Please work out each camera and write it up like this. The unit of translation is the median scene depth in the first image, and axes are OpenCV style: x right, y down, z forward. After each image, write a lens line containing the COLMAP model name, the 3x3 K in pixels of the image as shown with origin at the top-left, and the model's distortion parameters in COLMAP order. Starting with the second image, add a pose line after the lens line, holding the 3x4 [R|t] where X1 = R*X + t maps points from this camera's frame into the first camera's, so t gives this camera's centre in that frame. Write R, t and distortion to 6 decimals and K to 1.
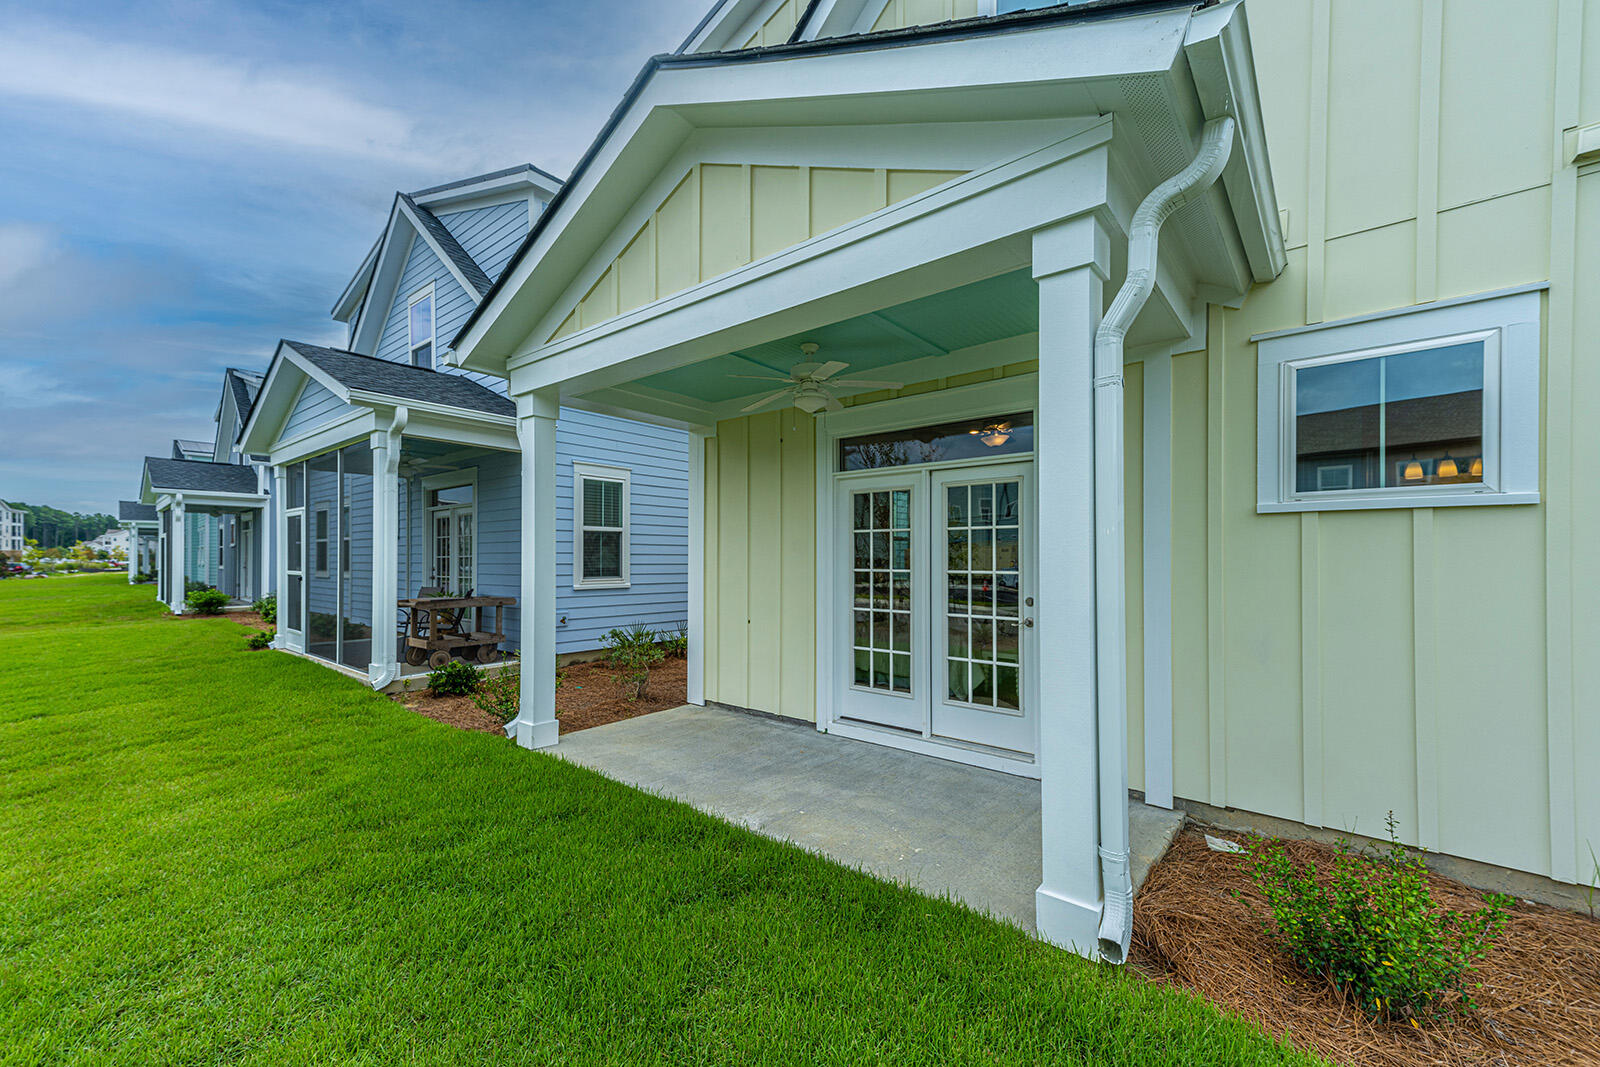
lens RADIAL K [[642.1, 0, 798.1], [0, 642.1, 549.8], [0, 0, 1]] dist [0.016414, 0.001120]
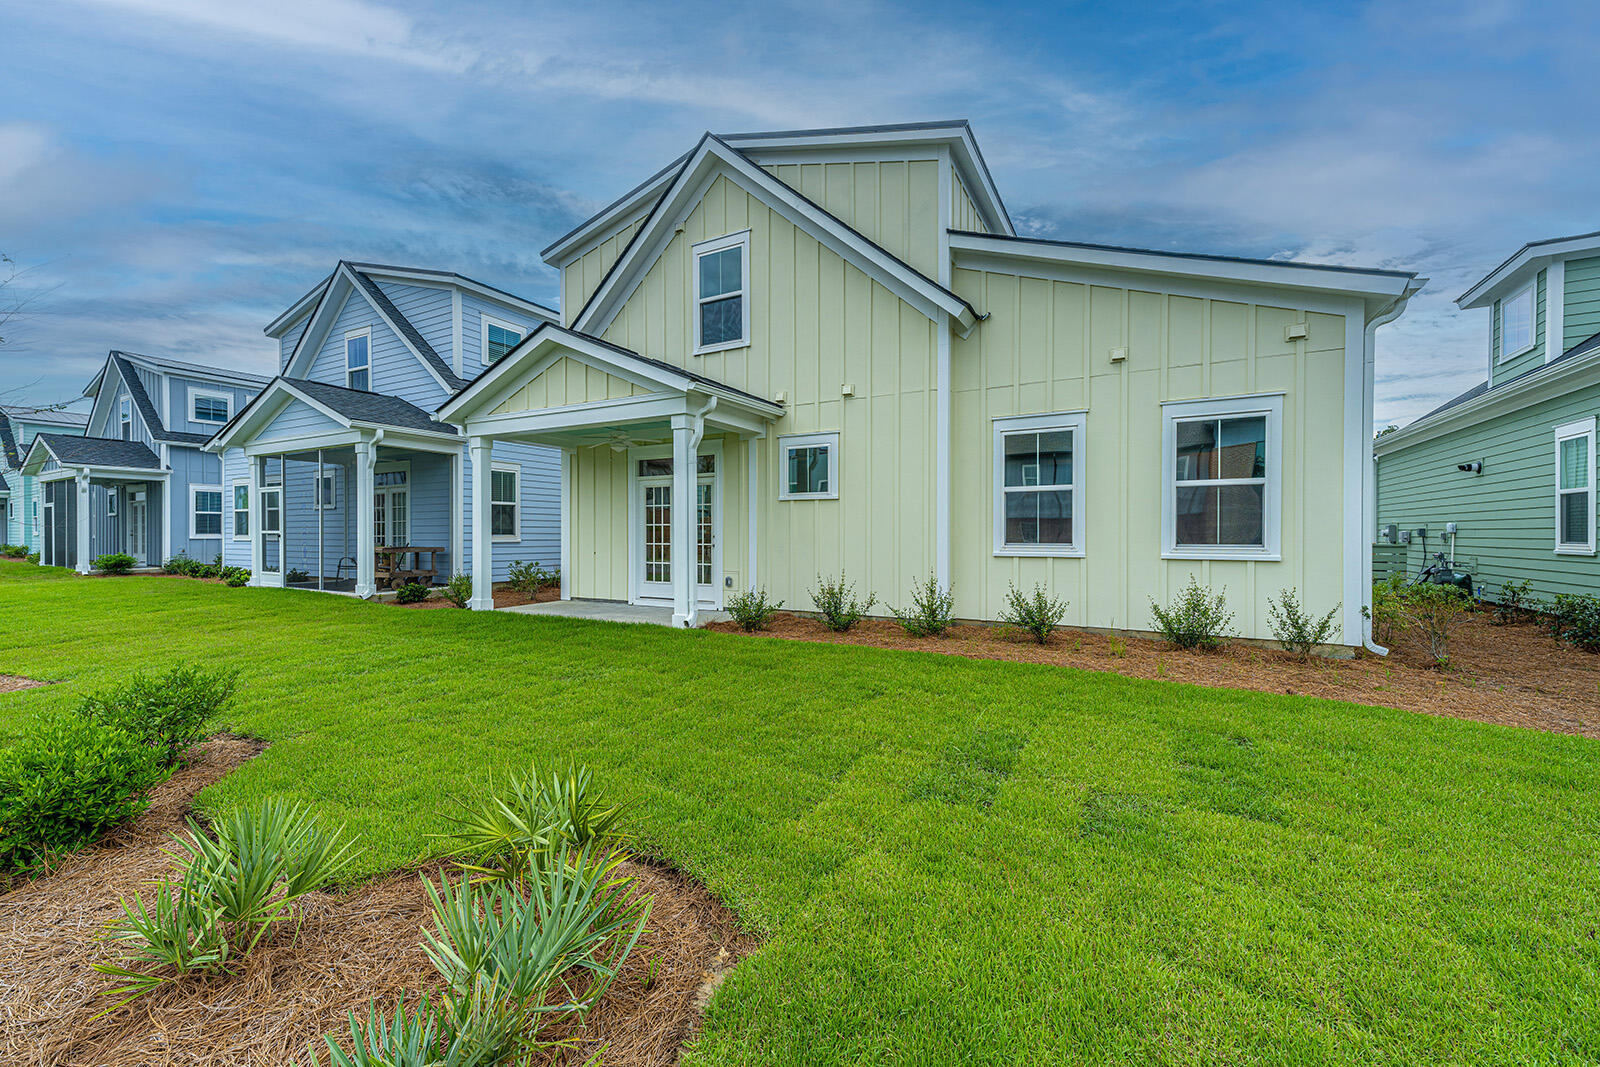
lens RADIAL K [[642.1, 0, 797.2], [0, 642.1, 535.3], [0, 0, 1]] dist [0.016414, 0.001120]
pose [[0.983797, -0.000471, 0.179285, 0.143174], [-0.002400, 0.999872, 0.015797, 0.022802], [-0.179269, -0.015972, 0.983670, -0.816083]]
